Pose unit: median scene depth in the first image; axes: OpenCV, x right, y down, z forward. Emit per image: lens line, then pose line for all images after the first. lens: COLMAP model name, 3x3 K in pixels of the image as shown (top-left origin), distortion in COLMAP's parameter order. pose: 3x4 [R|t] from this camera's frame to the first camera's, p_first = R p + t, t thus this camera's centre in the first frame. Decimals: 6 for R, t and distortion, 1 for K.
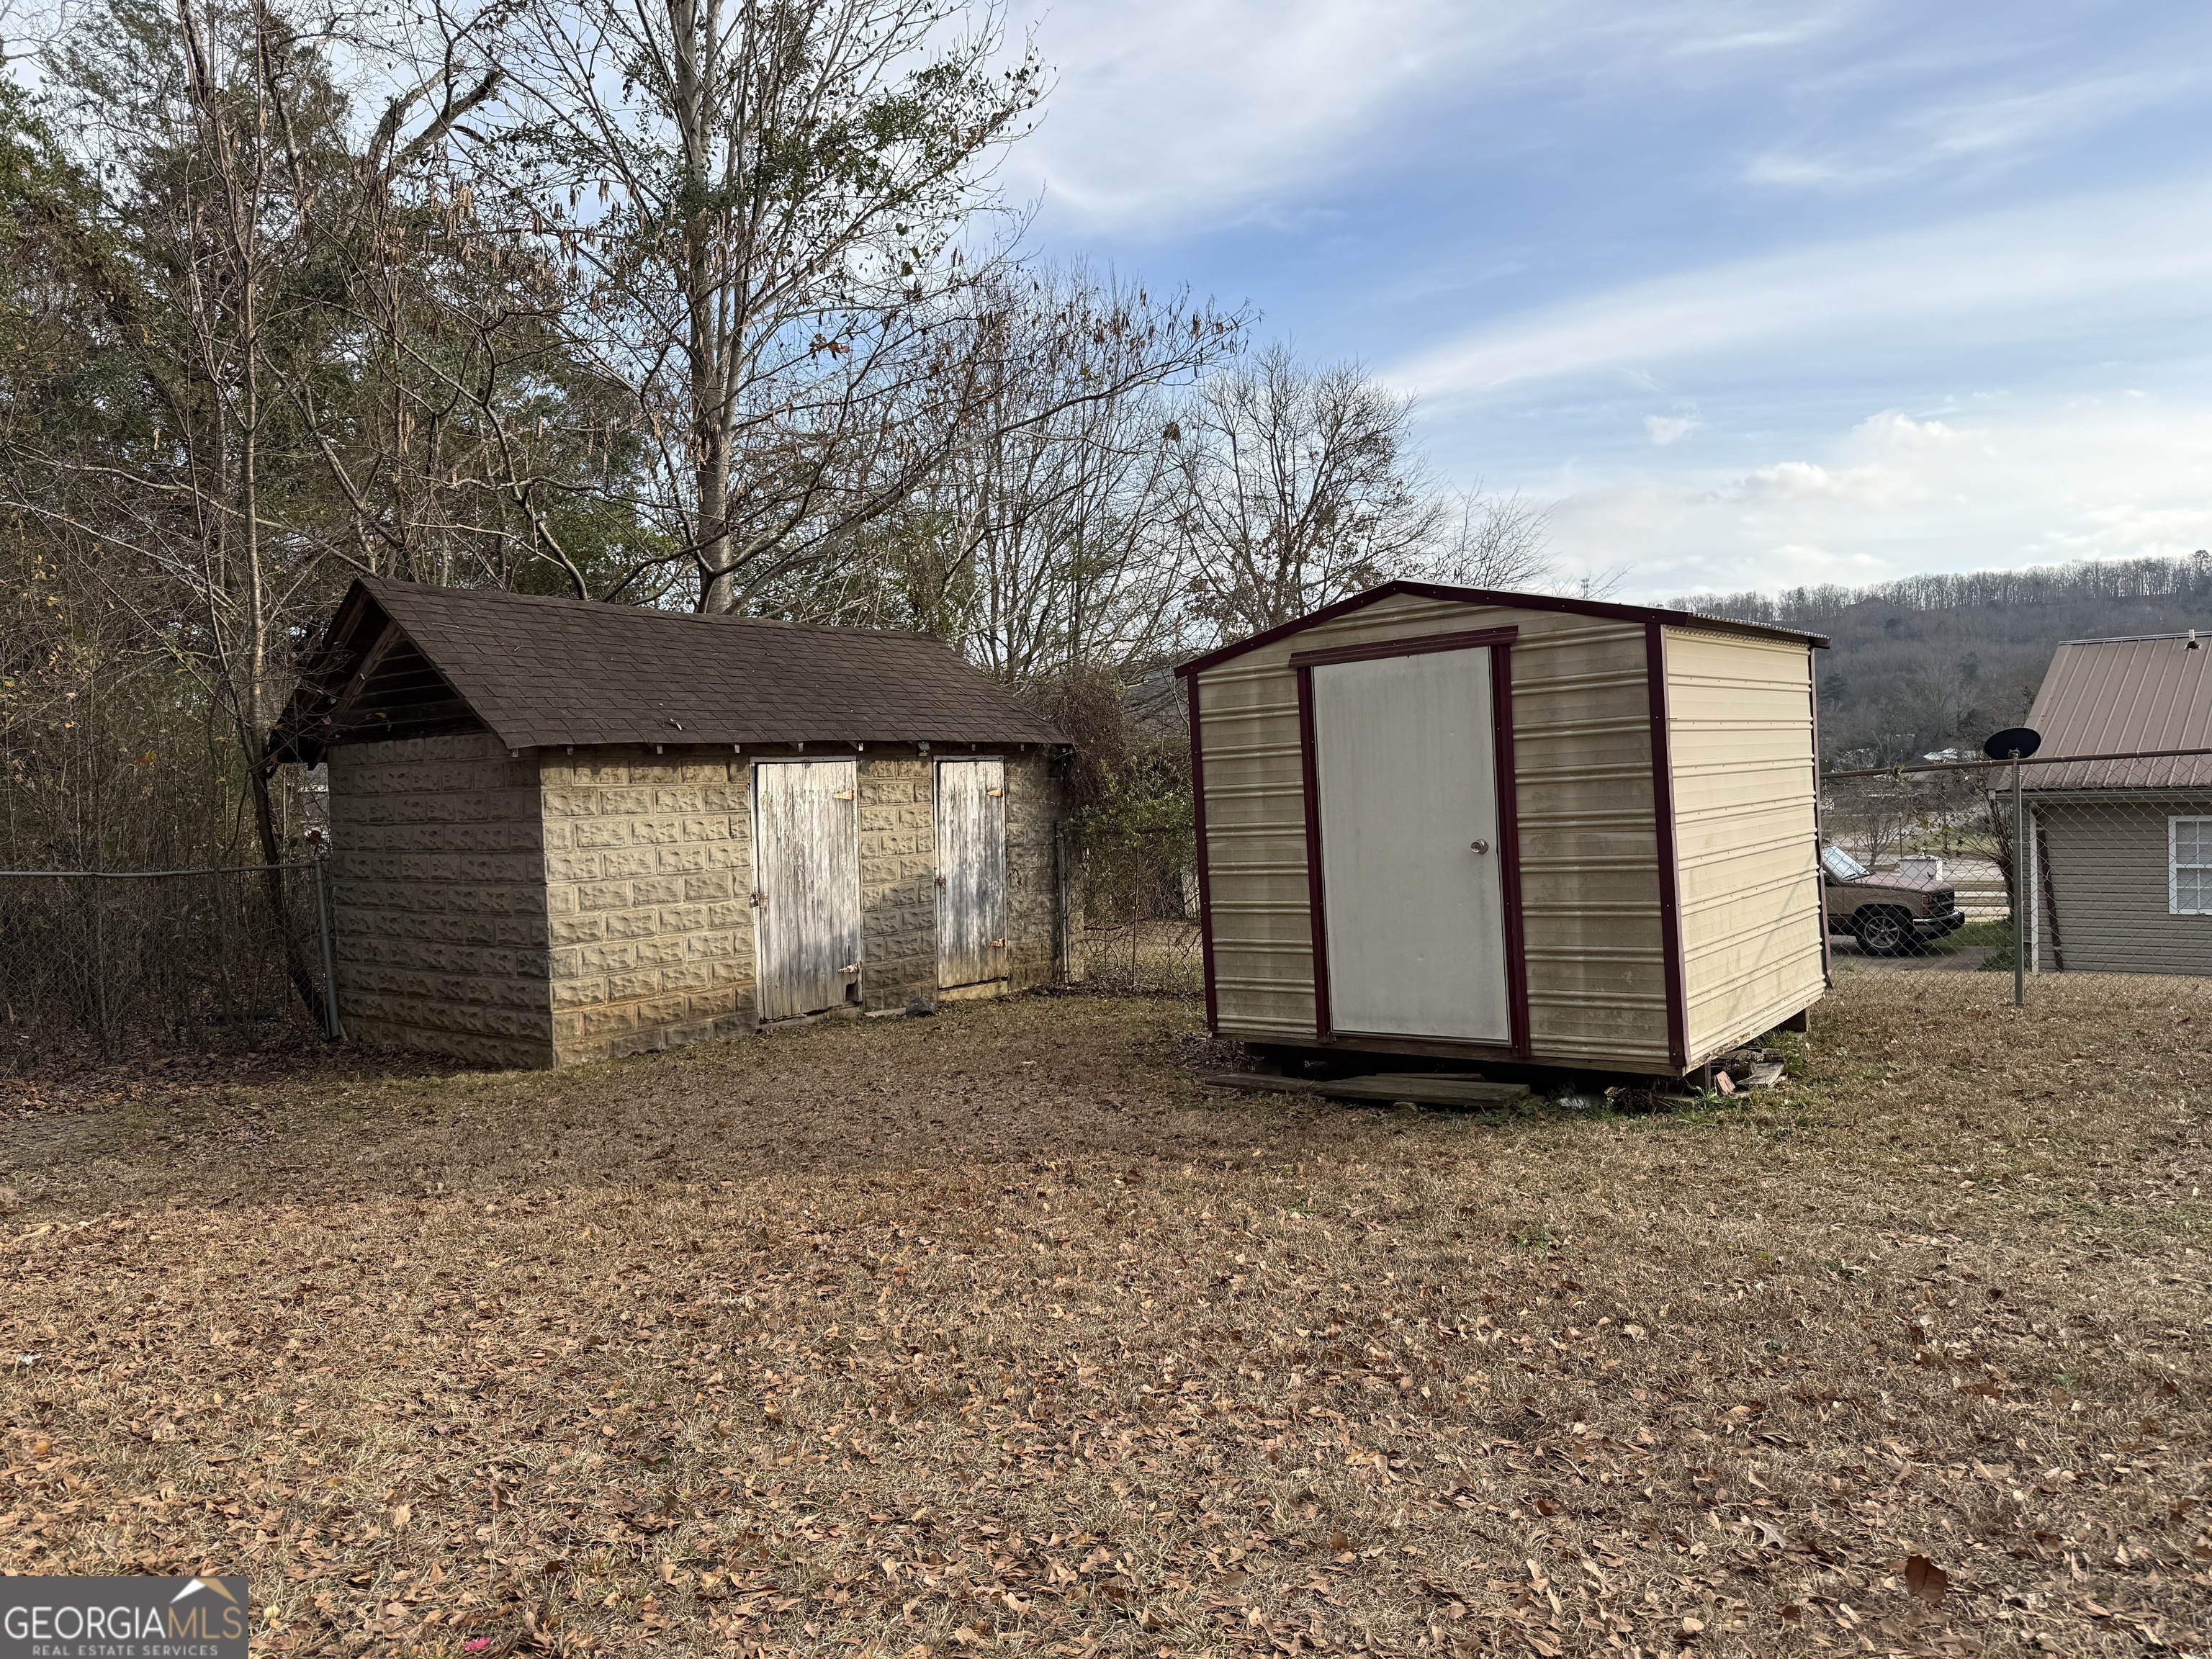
lens RADIAL K [[1551.9, 0, 1122.3], [0, 1551.9, 807.8], [0, 0, 1]] dist [0.077126, -0.096358]
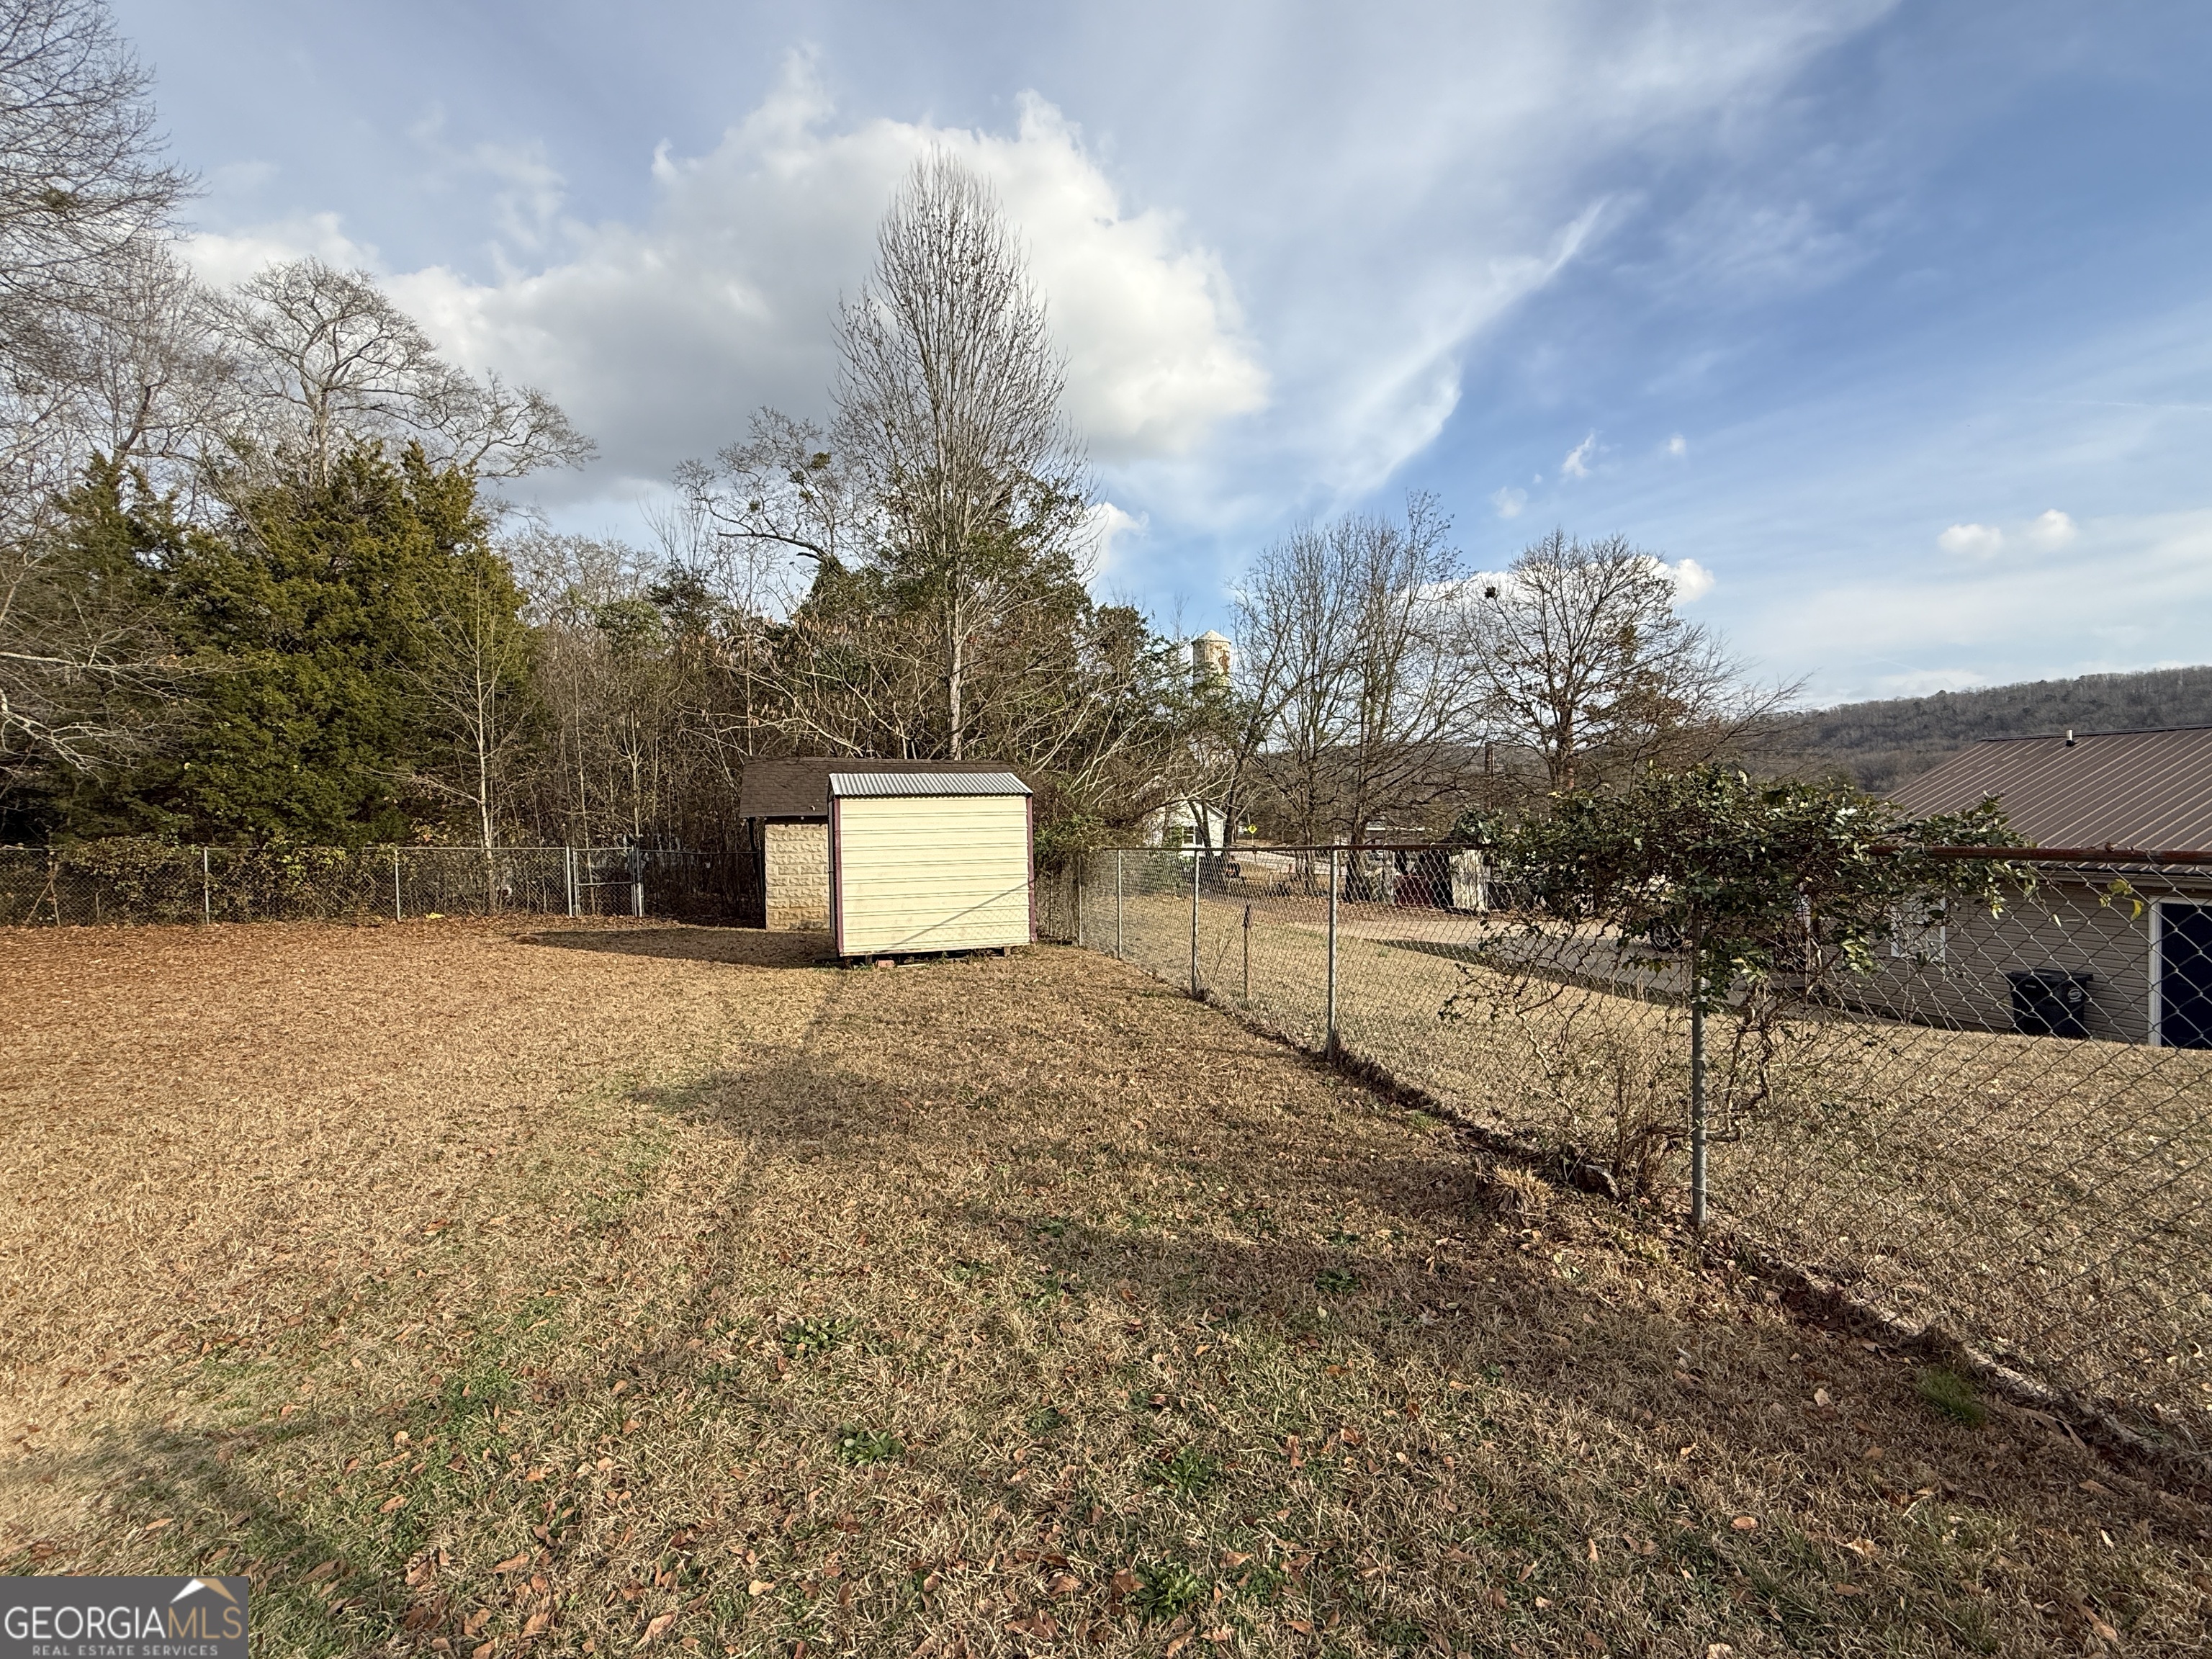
lens RADIAL K [[1015.6, 0, 1115.7], [0, 1015.6, 832.1], [0, 0, 1]] dist [-0.005003, 0.001488]
pose [[0.818607, 0.039696, -0.572981, 1.115320], [-0.029124, 0.999194, 0.027615, -0.073872], [0.573615, -0.005918, 0.819104, -0.135524]]
